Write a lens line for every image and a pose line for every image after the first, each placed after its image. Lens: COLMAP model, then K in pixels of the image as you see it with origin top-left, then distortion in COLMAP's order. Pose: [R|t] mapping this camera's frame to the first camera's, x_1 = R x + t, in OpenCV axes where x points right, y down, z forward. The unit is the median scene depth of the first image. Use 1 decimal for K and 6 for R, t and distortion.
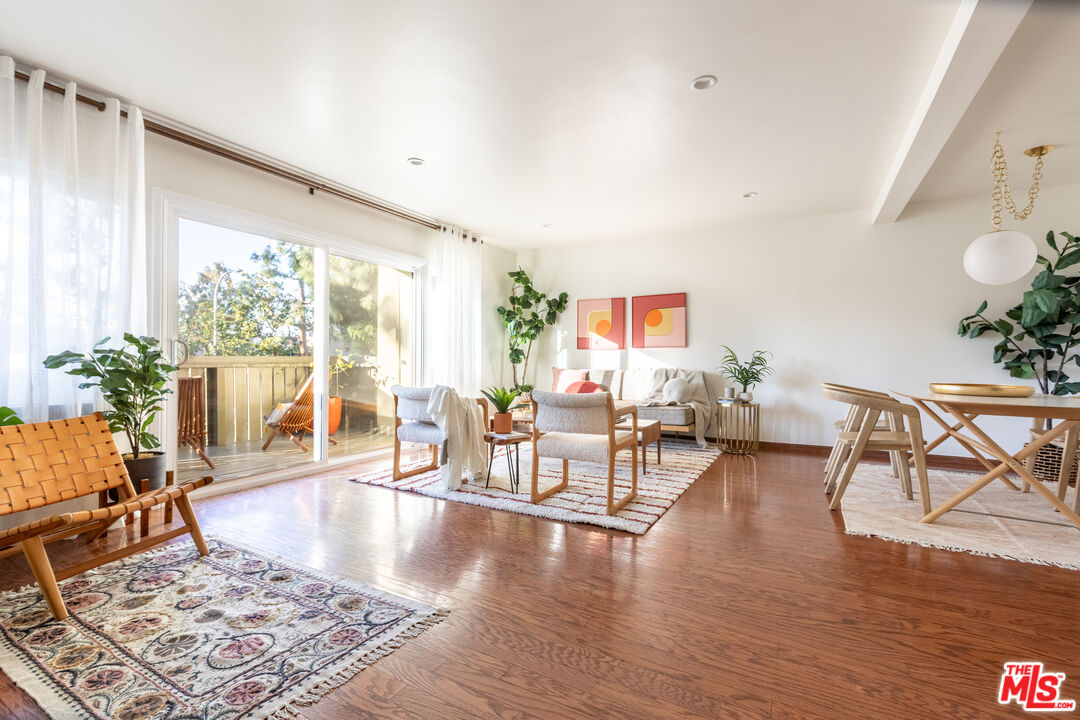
lens RADIAL K [[474.5, 0, 545.7], [0, 474.5, 363.1], [0, 0, 1]] dist [0.000191, 0.000203]
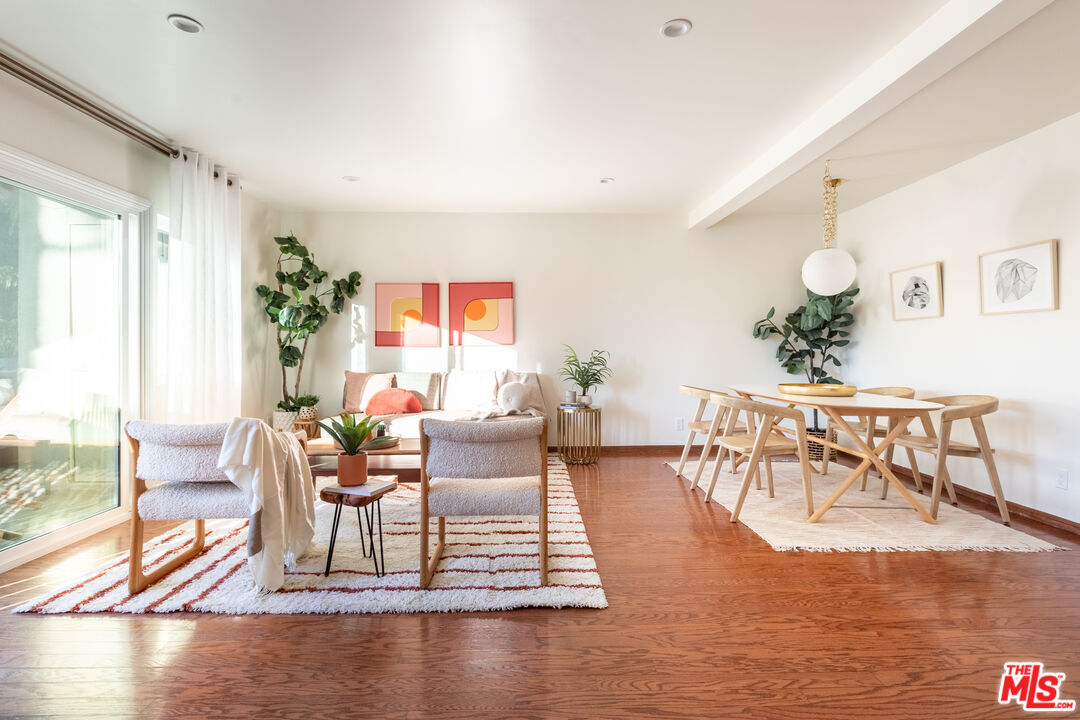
lens RADIAL K [[512.2, 0, 537.4], [0, 512.2, 354.6], [0, 0, 1]] dist [-0.003144, -0.000157]
pose [[0.865249, -0.008129, 0.501276, -0.181661], [0.007258, 0.999967, 0.003687, -0.025798], [-0.501290, 0.000449, 0.865279, 0.219286]]
